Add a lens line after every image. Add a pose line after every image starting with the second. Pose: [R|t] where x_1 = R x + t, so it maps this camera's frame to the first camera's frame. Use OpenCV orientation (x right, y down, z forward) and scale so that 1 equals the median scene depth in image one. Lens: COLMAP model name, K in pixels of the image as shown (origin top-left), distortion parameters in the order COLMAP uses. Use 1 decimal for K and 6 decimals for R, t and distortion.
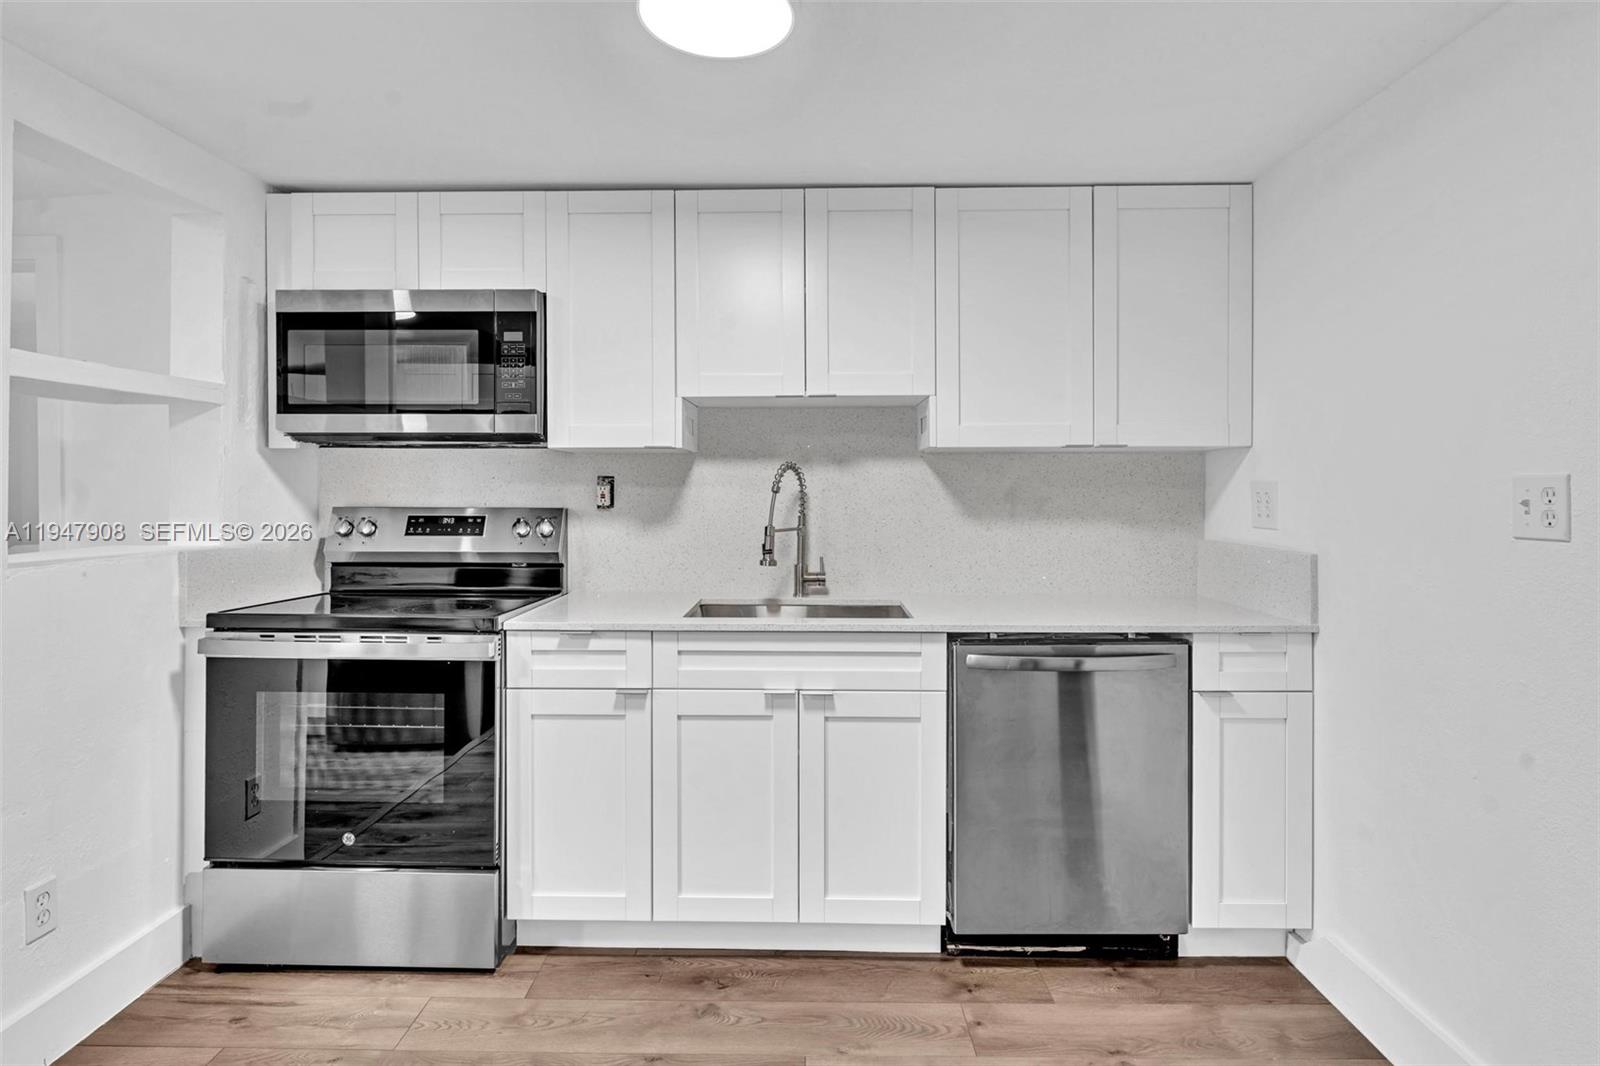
lens RADIAL K [[845.6, 0, 800.3], [0, 845.6, 495.9], [0, 0, 1]] dist [-0.008376, 0.002394]
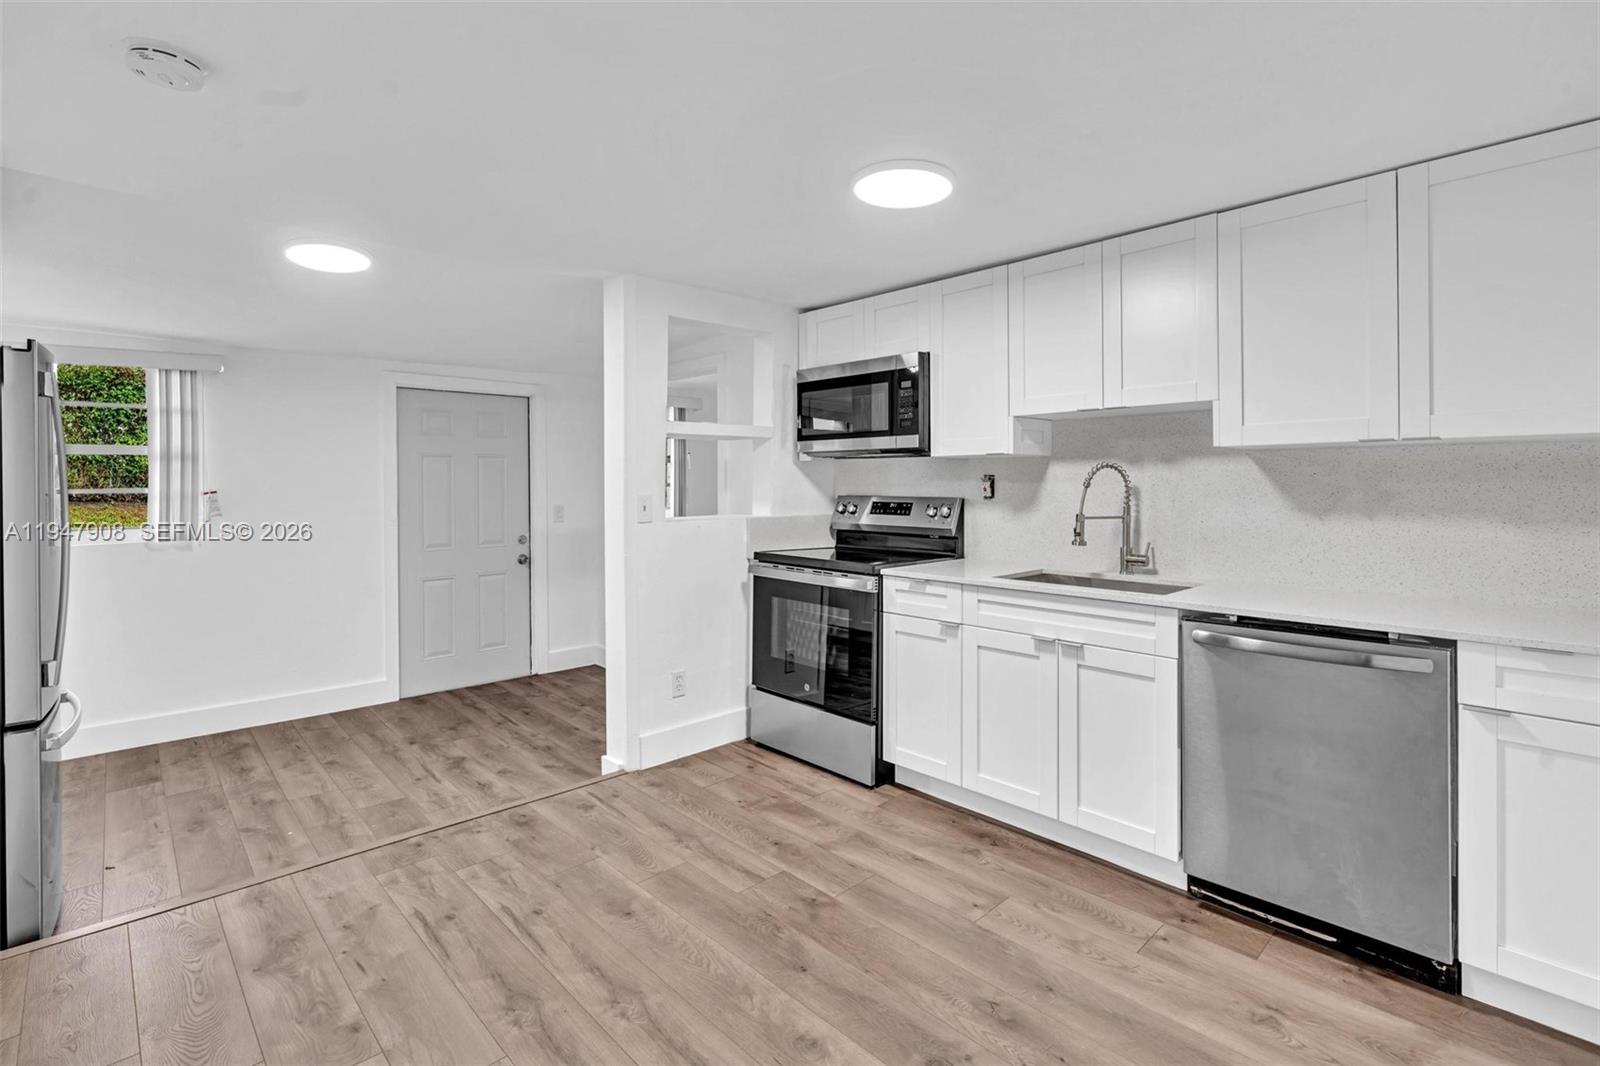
lens RADIAL K [[749.7, 0, 791.3], [0, 749.7, 479.4], [0, 0, 1]] dist [-0.005610, 0.001240]
pose [[0.695516, -0.005811, -0.718487, 0.532081], [-0.002281, 0.999944, -0.010295, -0.003766], [0.718507, 0.008799, 0.695464, -0.093771]]
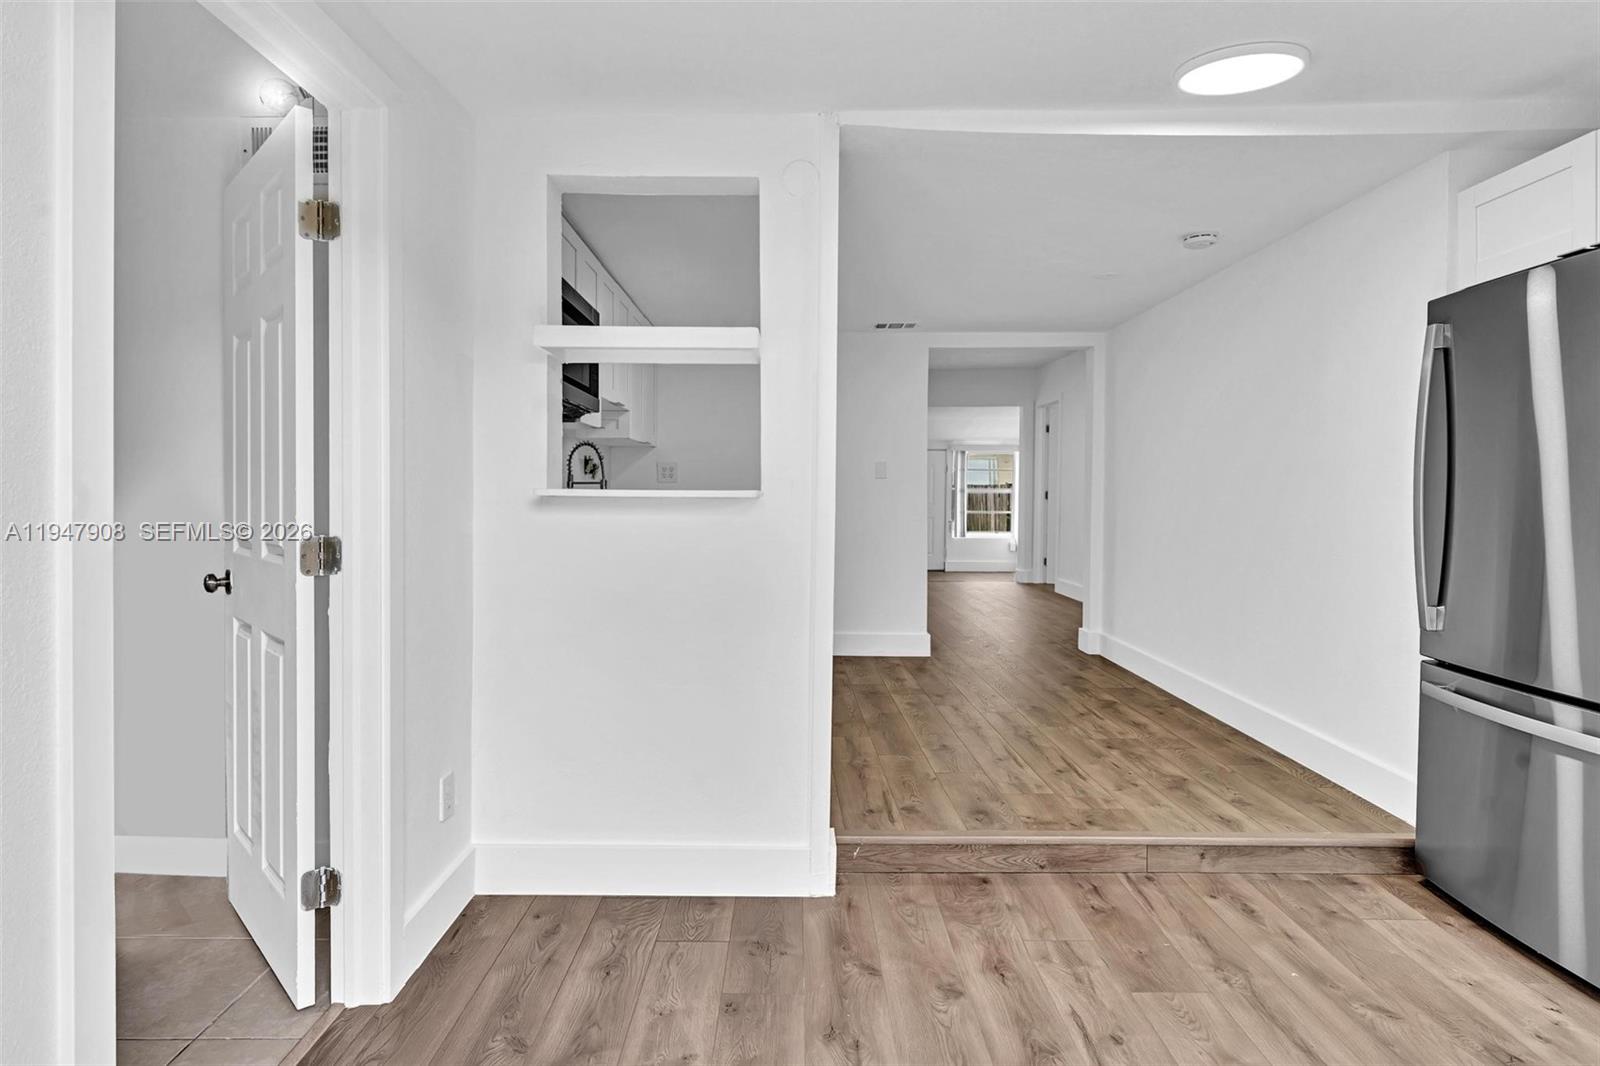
lens RADIAL K [[845.6, 0, 800.3], [0, 845.6, 495.9], [0, 0, 1]] dist [-0.008376, 0.002394]
pose [[-0.034292, -0.006811, 0.999389, -1.927944], [0.005310, 0.999961, 0.006997, 0.065510], [-0.999398, 0.005547, -0.034254, 0.767474]]
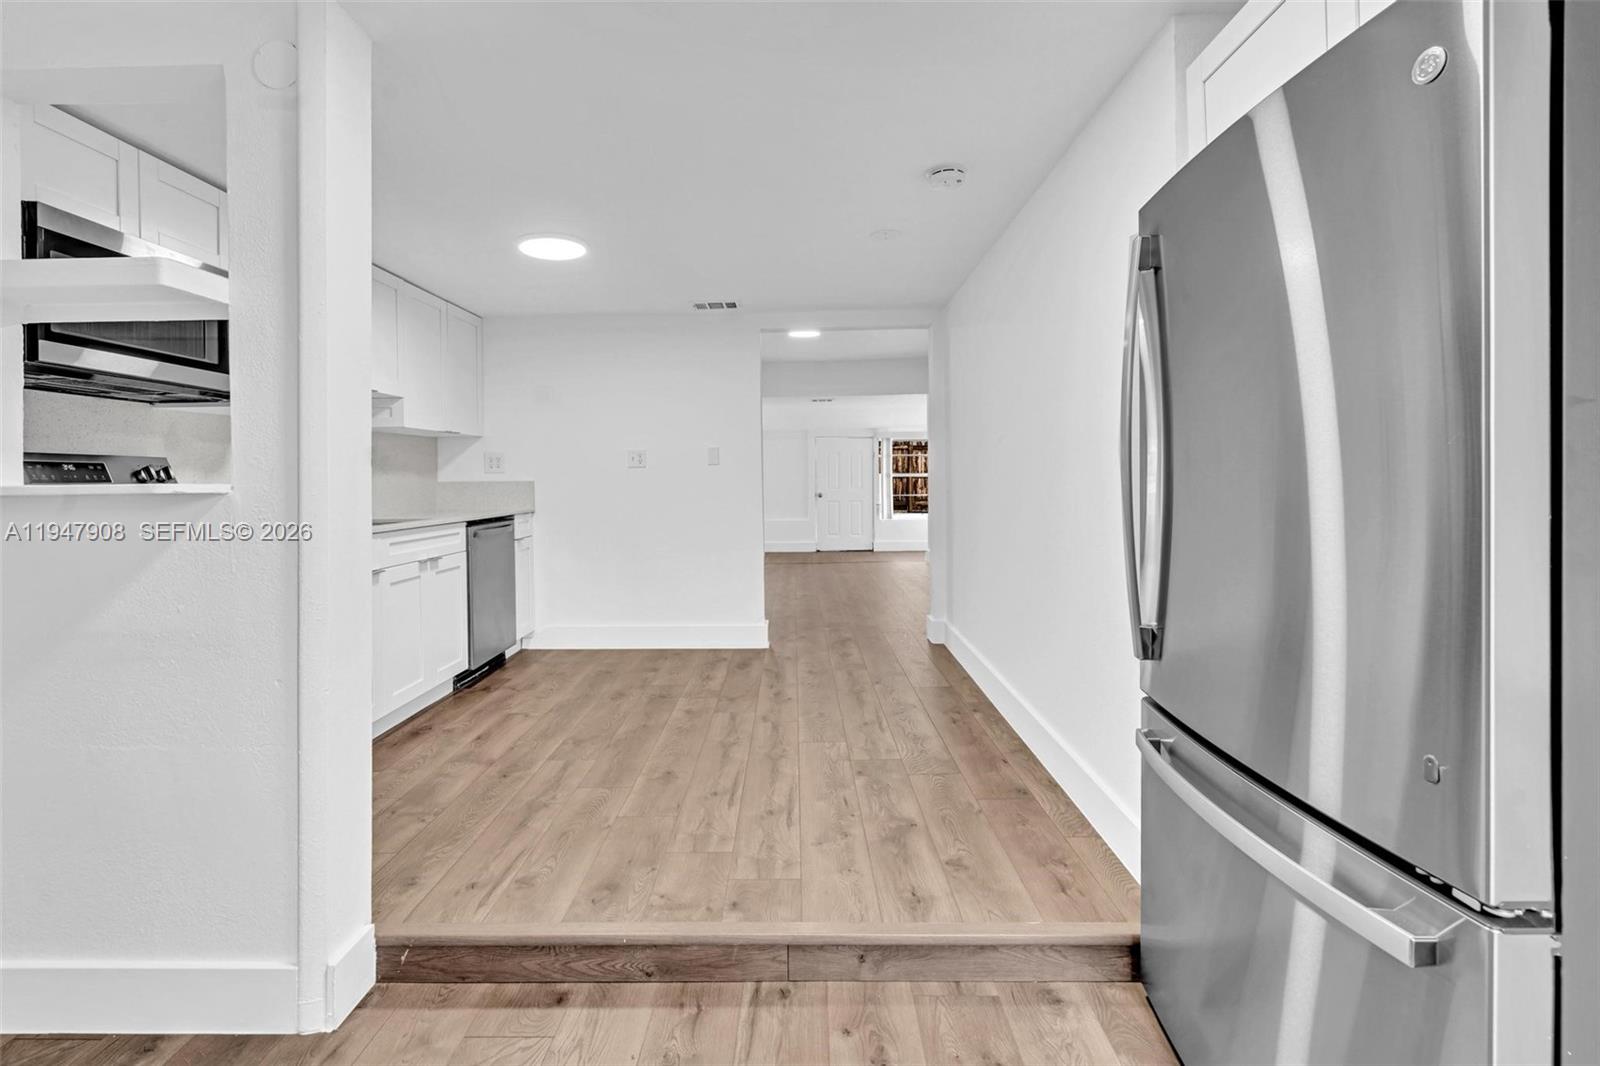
lens RADIAL K [[732.6, 0, 800.3], [0, 732.6, 477.2], [0, 0, 1]] dist [-0.008235, 0.000556]
pose [[-0.019782, 0.000486, 0.999804, -1.536963], [0.022919, 0.999737, -0.000032, 0.073139], [-0.999542, 0.022914, -0.019788, 0.235214]]
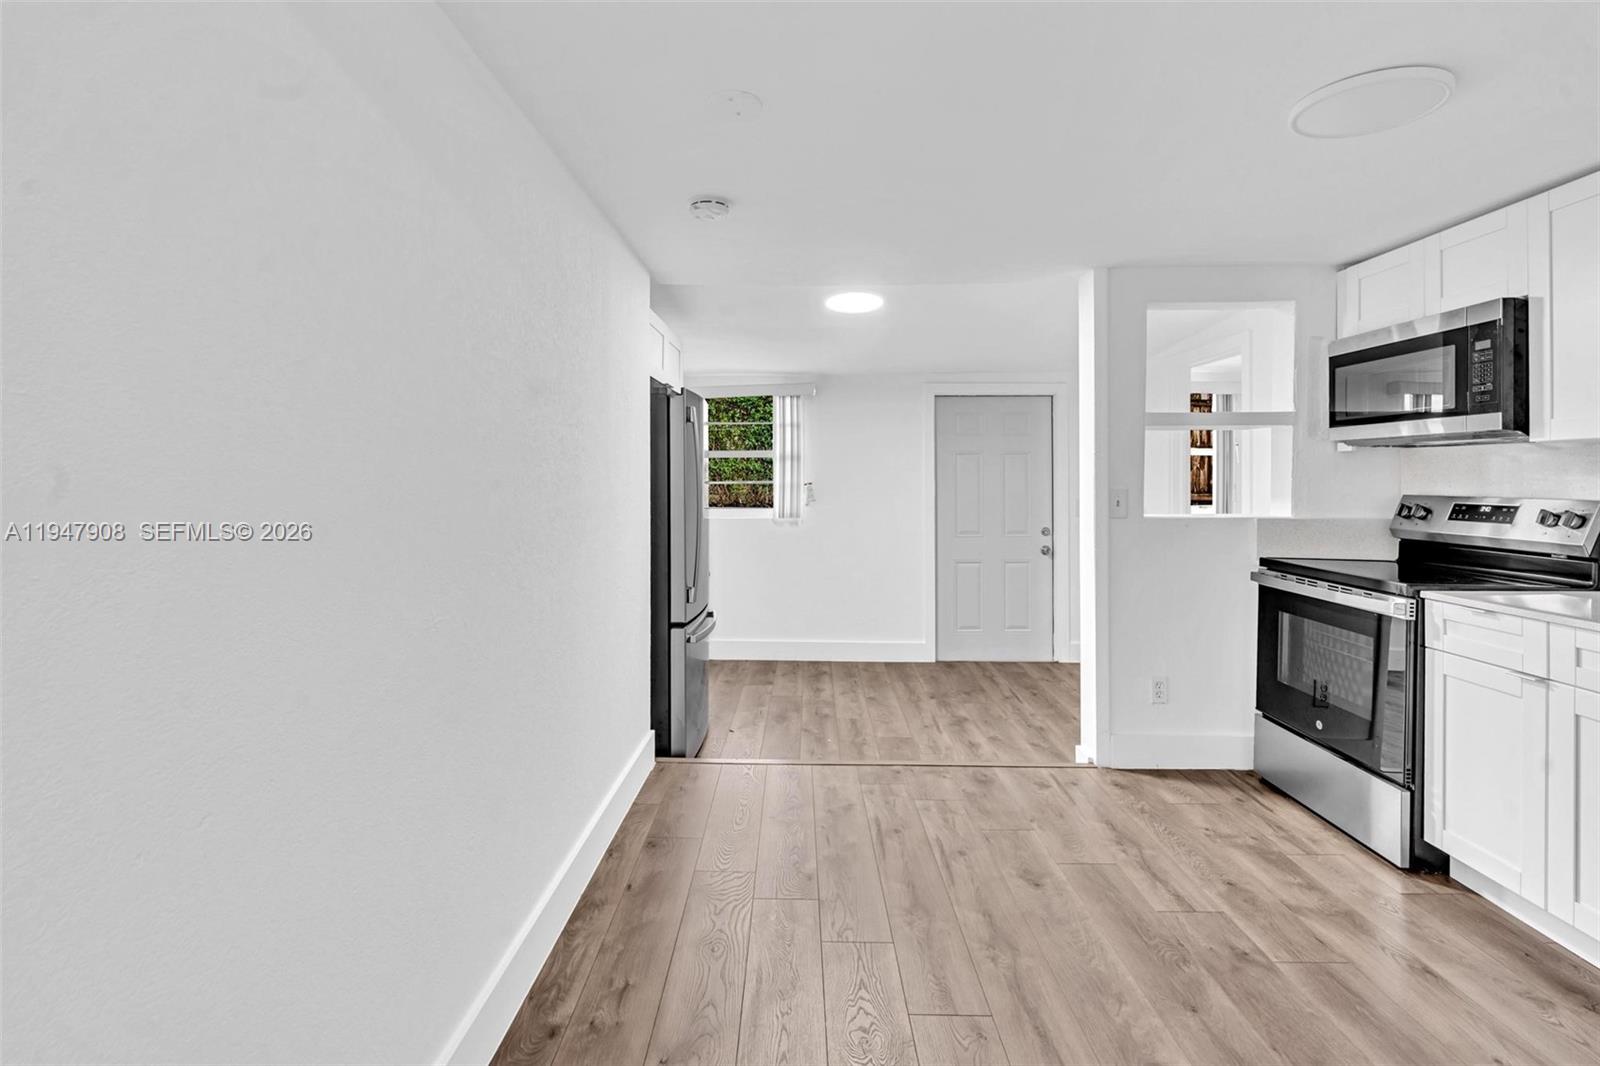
lens RADIAL K [[741.1, 0, 785.5], [0, 741.1, 473.1], [0, 0, 1]] dist [-0.007534, 0.003513]
pose [[-0.004066, -0.007523, -0.999963, 0.703906], [-0.009934, 0.999923, -0.007482, -0.002596], [0.999942, 0.009903, -0.004141, 0.090169]]
